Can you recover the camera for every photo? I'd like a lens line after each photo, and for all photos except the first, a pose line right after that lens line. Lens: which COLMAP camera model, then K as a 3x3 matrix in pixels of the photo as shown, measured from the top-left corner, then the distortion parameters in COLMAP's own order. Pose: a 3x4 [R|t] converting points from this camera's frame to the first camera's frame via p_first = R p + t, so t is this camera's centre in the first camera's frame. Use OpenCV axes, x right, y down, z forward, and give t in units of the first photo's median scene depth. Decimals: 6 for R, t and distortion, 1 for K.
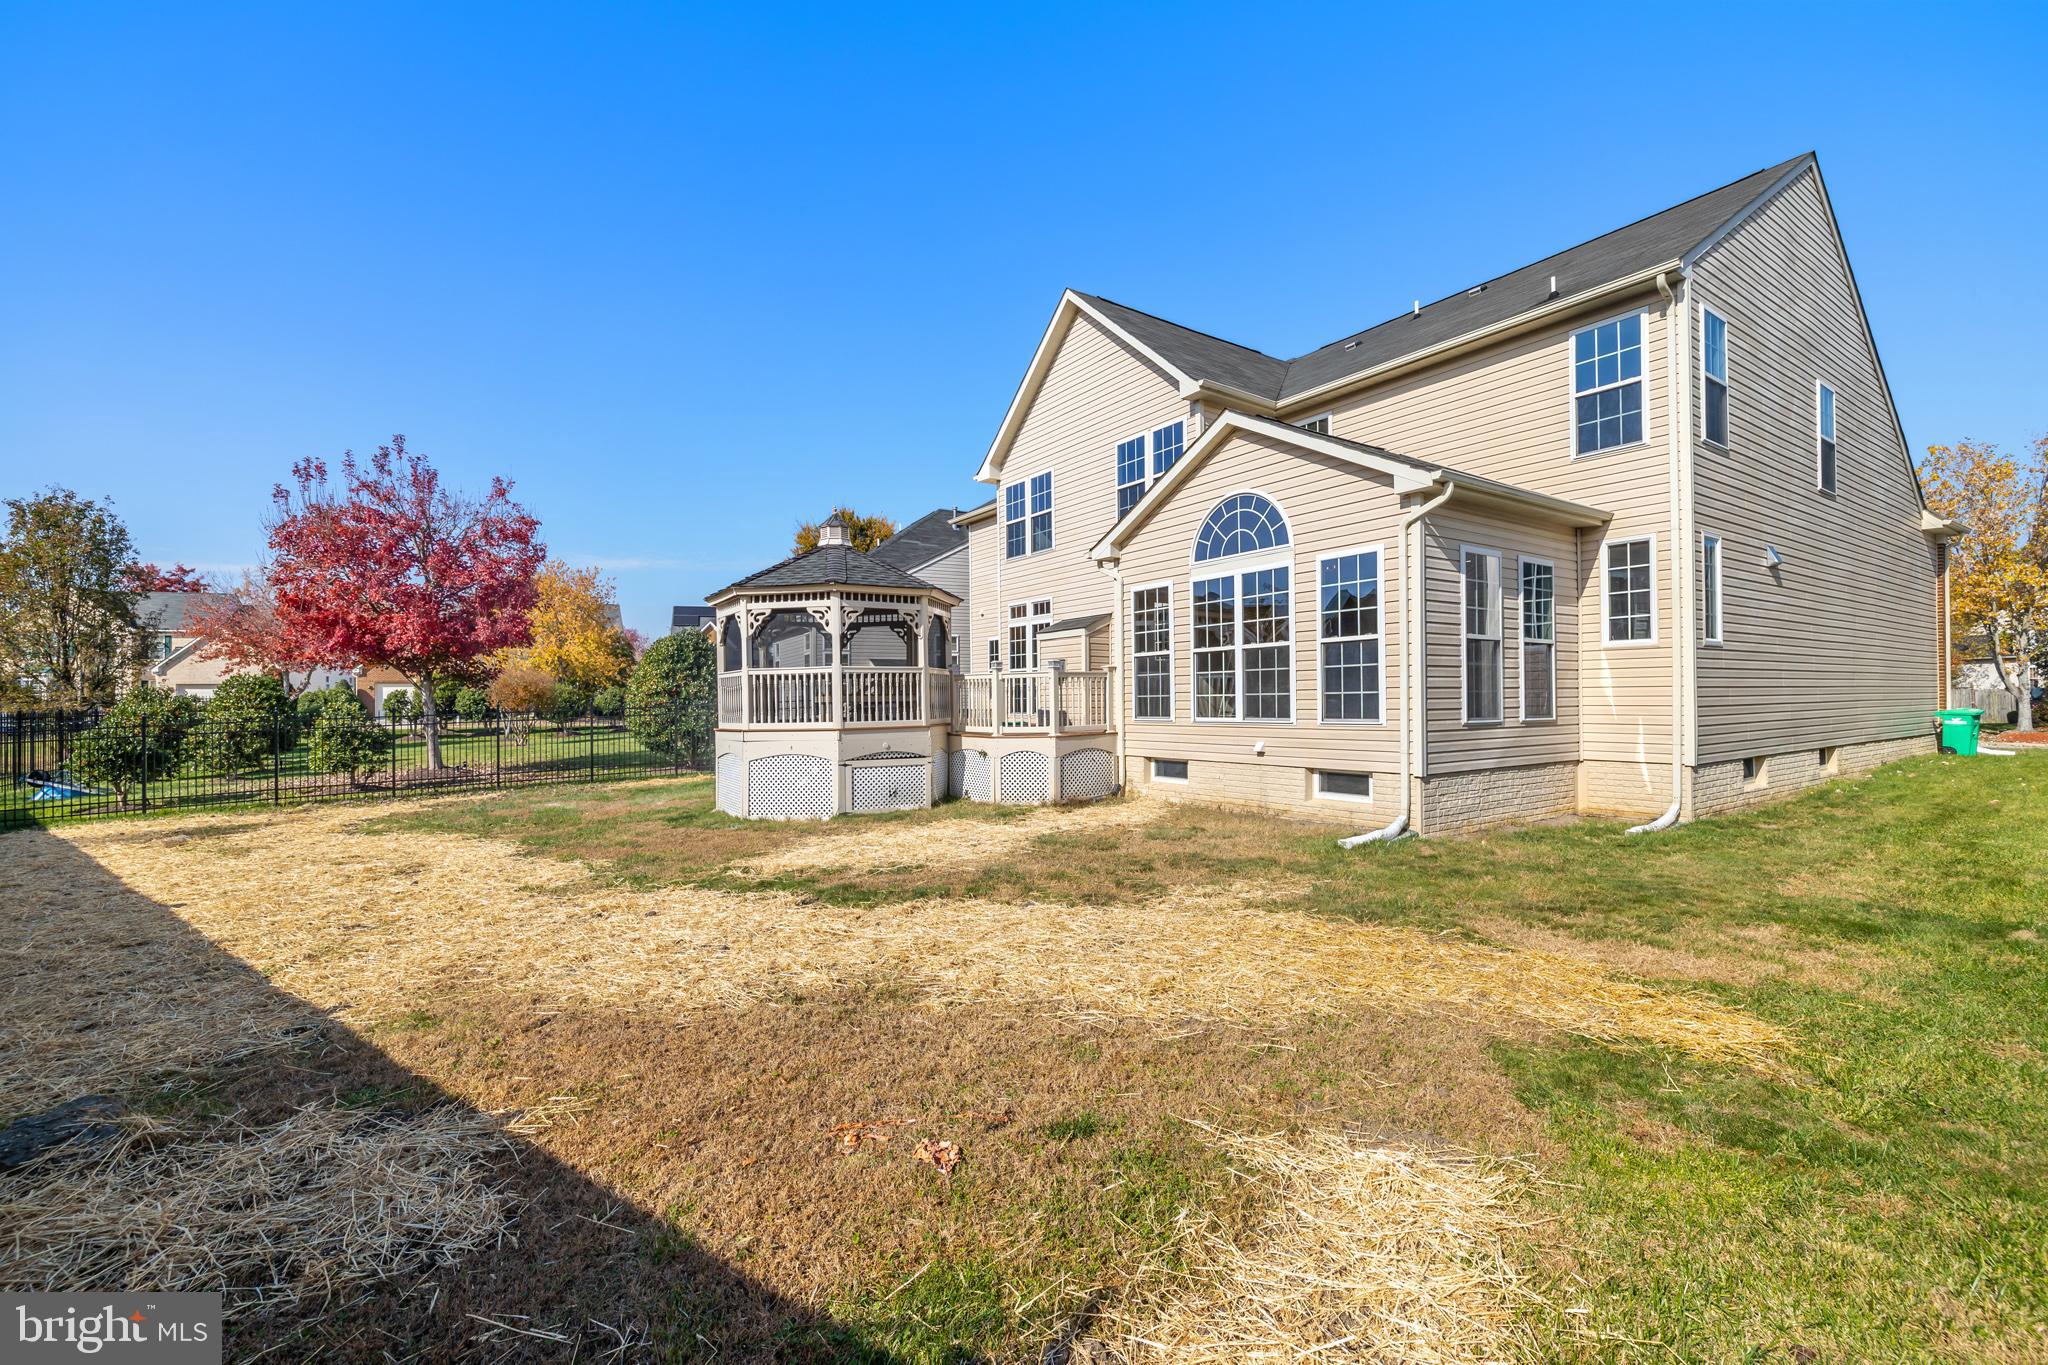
lens RADIAL K [[852.3, 0, 1024.0], [0, 852.3, 682.5], [0, 0, 1]] dist [0.002698, 0.000151]
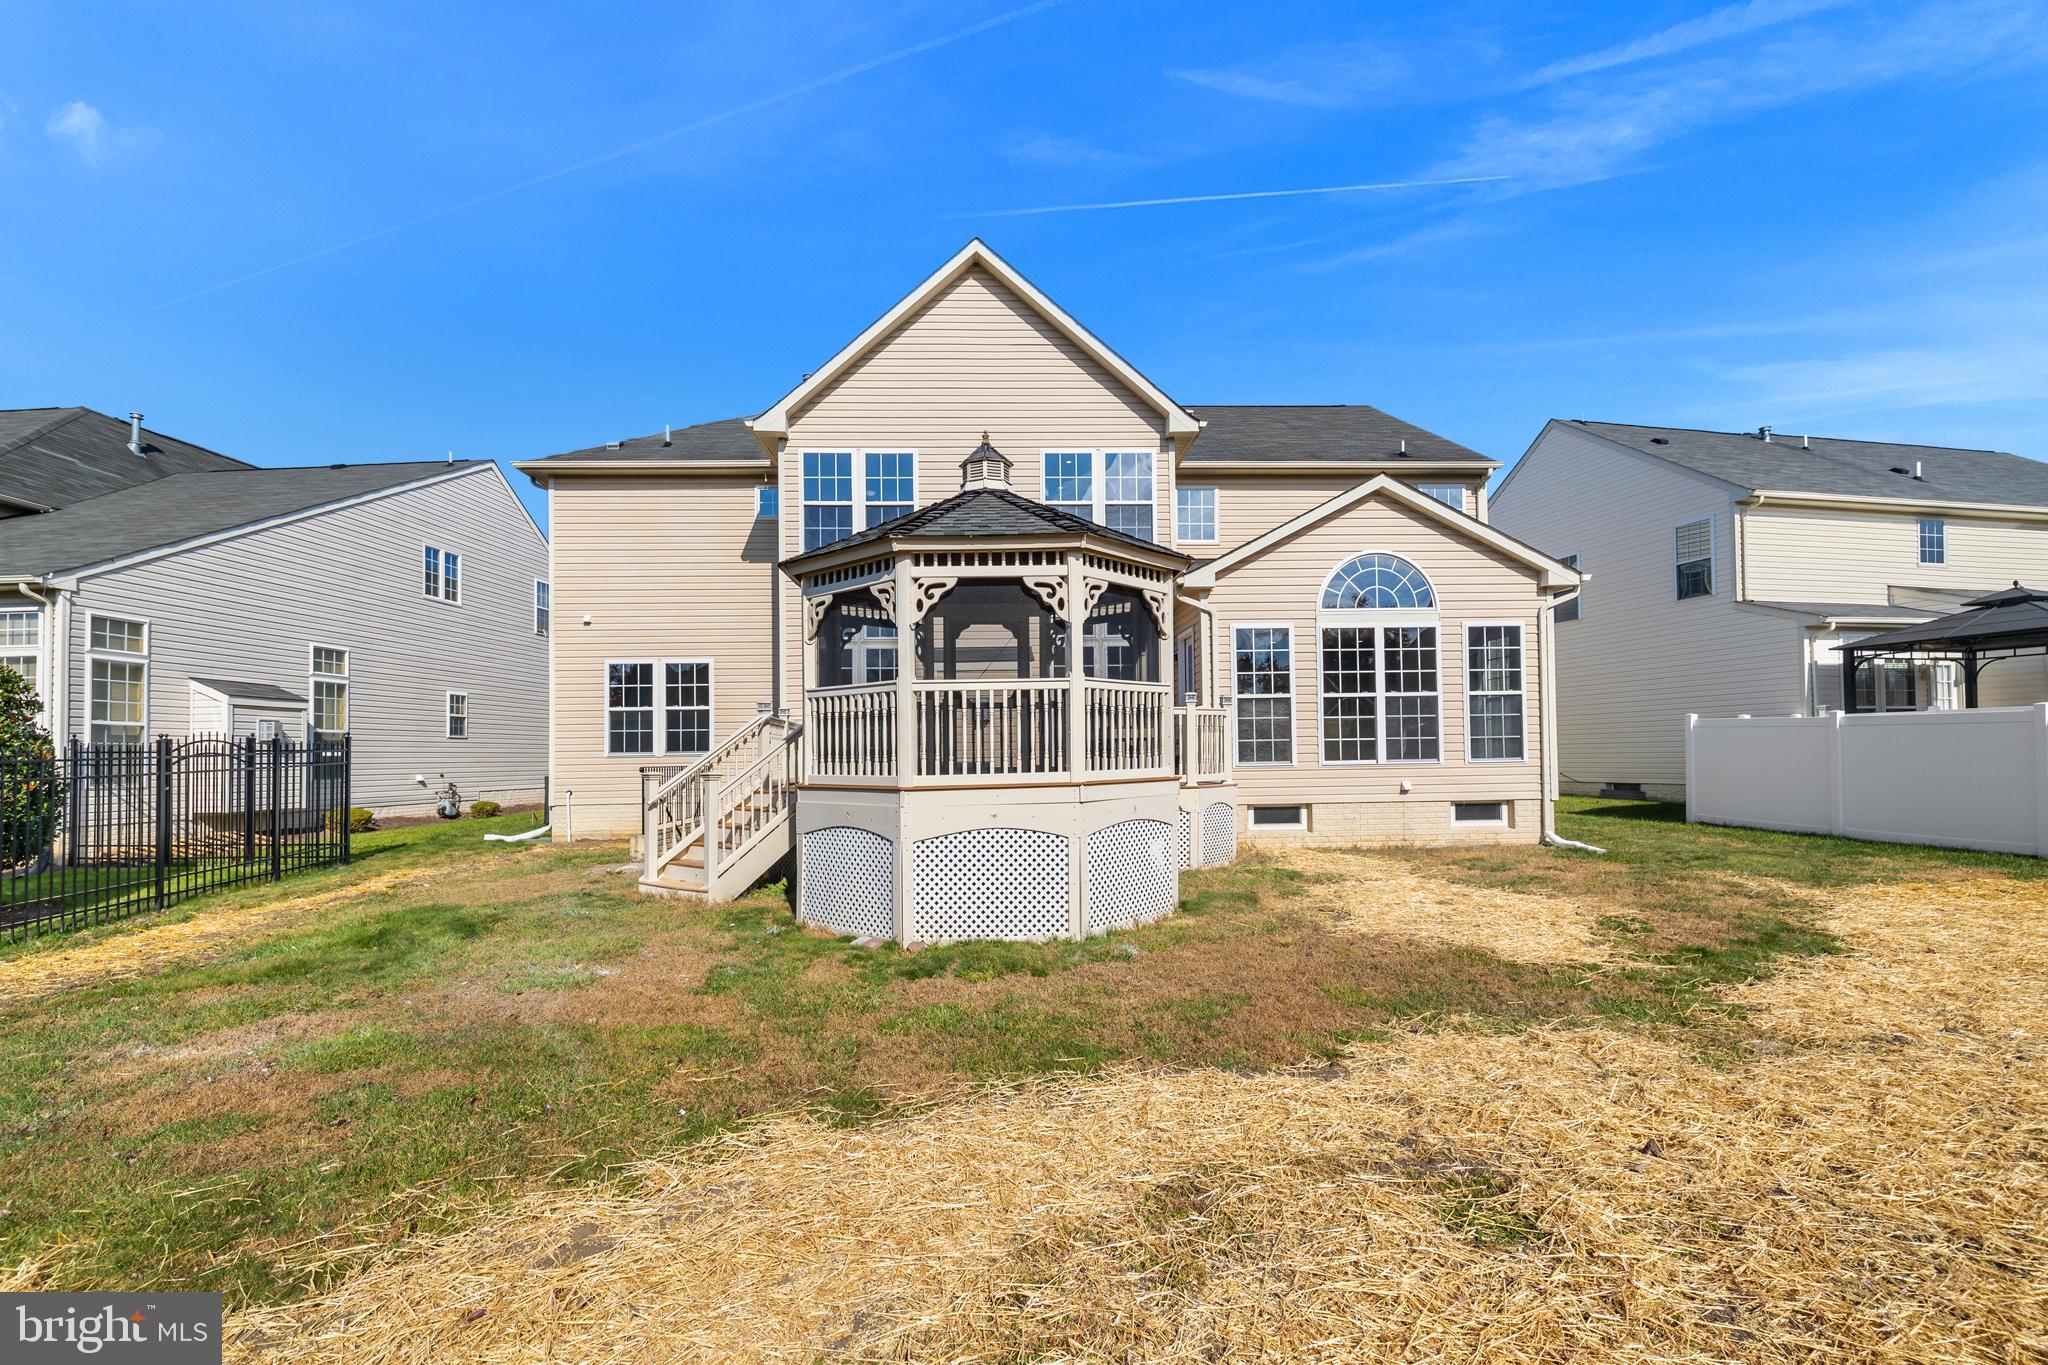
lens RADIAL K [[837.8, 0, 1025.4], [0, 837.8, 751.5], [0, 0, 1]] dist [0.000052, -0.000020]
pose [[0.533802, 0.013499, 0.845502, -0.887289], [-0.009413, 0.999905, -0.010022, 0.045776], [-0.845557, -0.002609, 0.533879, 0.816893]]
